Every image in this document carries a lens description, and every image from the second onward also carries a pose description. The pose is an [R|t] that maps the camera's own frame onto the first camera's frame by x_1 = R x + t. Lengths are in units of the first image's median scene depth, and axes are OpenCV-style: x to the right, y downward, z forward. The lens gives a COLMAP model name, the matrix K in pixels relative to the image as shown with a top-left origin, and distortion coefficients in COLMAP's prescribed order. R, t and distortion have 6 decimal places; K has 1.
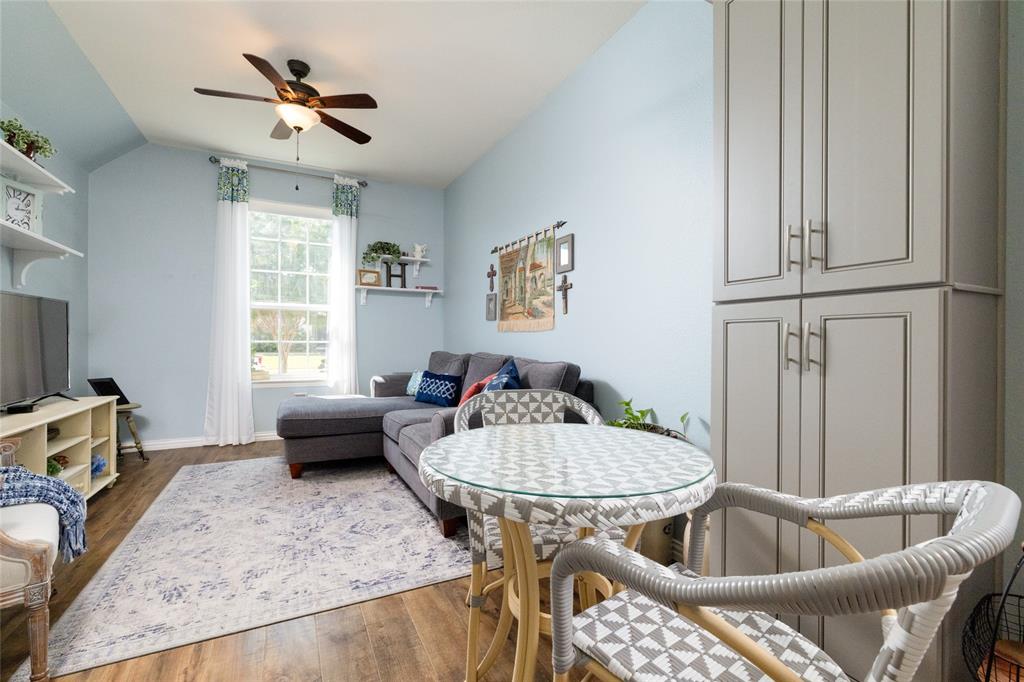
lens RADIAL K [[444.3, 0, 510.8], [0, 444.3, 338.1], [0, 0, 1]] dist [-0.001036, -0.000145]
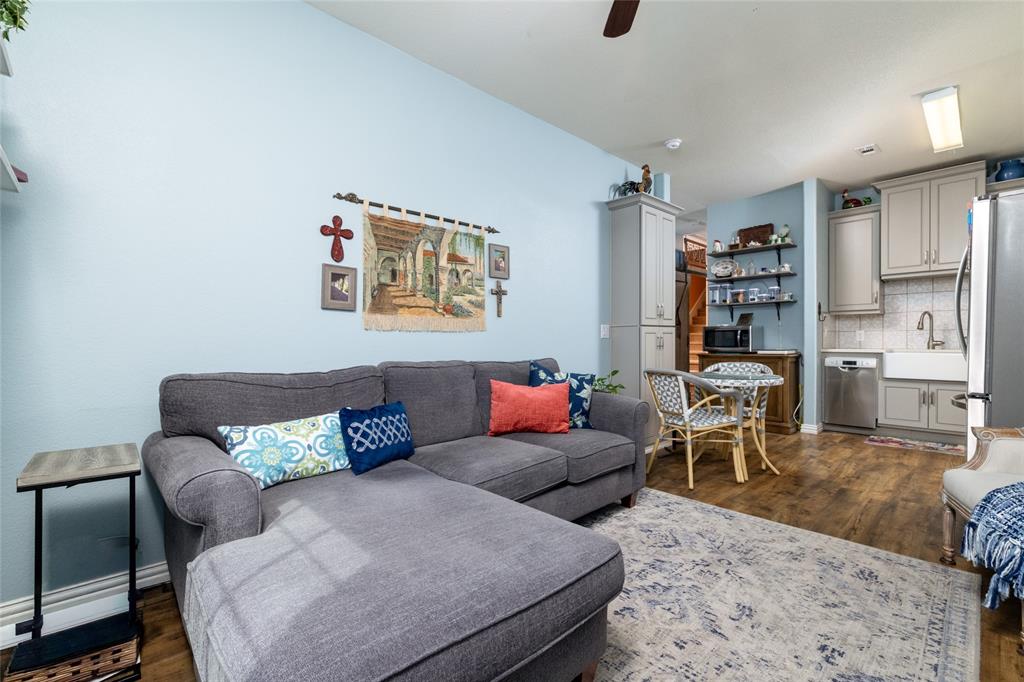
lens RADIAL K [[444.3, 0, 509.1], [0, 444.3, 342.5], [0, 0, 1]] dist [-0.001036, -0.000145]
pose [[-0.281156, -0.010296, 0.959607, -0.898353], [-0.001464, 0.999946, 0.010300, -0.003086], [-0.959661, 0.001491, -0.281156, 1.244684]]
